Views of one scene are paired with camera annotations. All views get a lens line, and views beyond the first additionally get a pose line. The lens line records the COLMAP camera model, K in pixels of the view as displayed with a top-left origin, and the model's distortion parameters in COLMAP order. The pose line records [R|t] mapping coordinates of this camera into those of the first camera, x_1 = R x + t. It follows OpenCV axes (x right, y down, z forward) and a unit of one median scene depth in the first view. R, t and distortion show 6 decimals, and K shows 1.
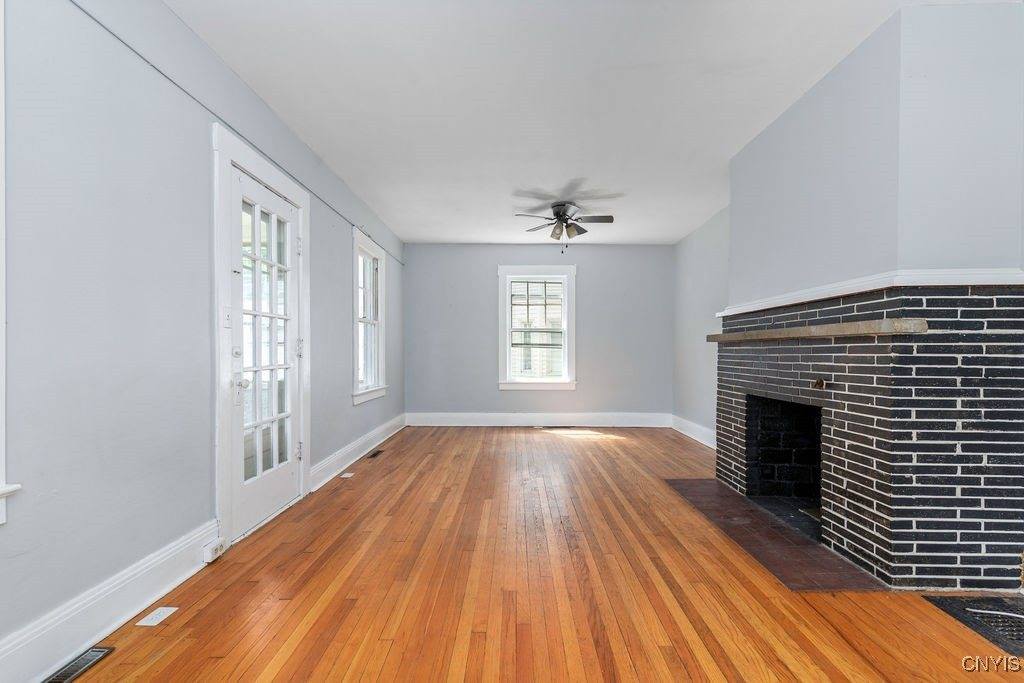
lens RADIAL K [[465.4, 0, 517.7], [0, 465.4, 345.9], [0, 0, 1]] dist [0.004316, 0.000681]
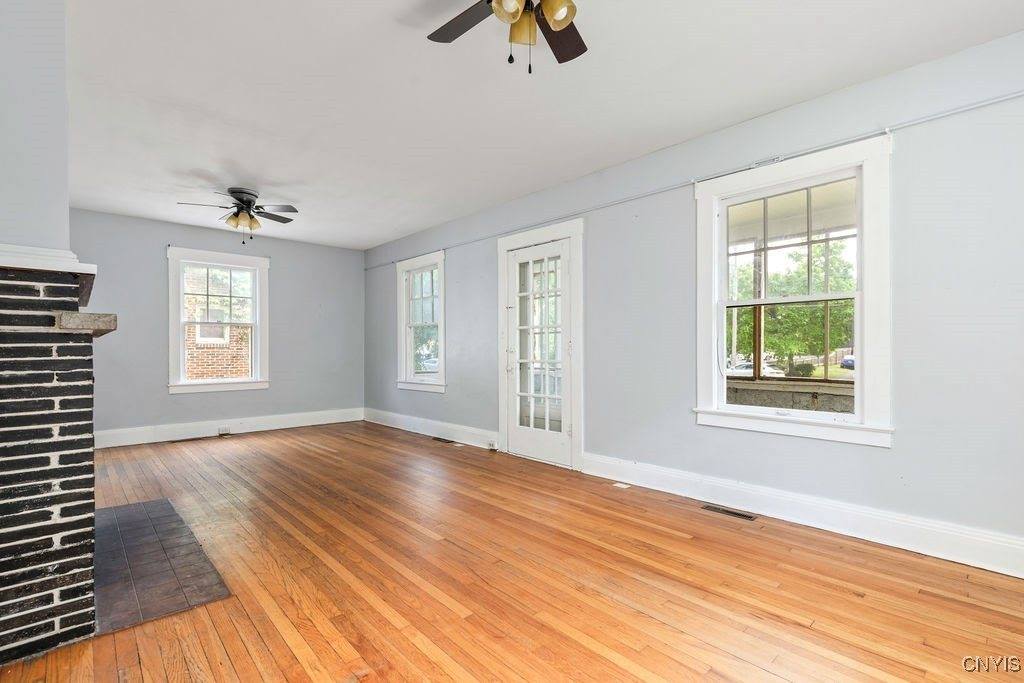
lens RADIAL K [[465.4, 0, 521.9], [0, 465.4, 343.9], [0, 0, 1]] dist [0.004316, 0.000681]
pose [[-0.716565, -0.013897, -0.697382, 0.523614], [-0.004761, 0.999876, -0.015033, 0.011654], [0.697504, -0.007451, -0.716542, 1.883060]]
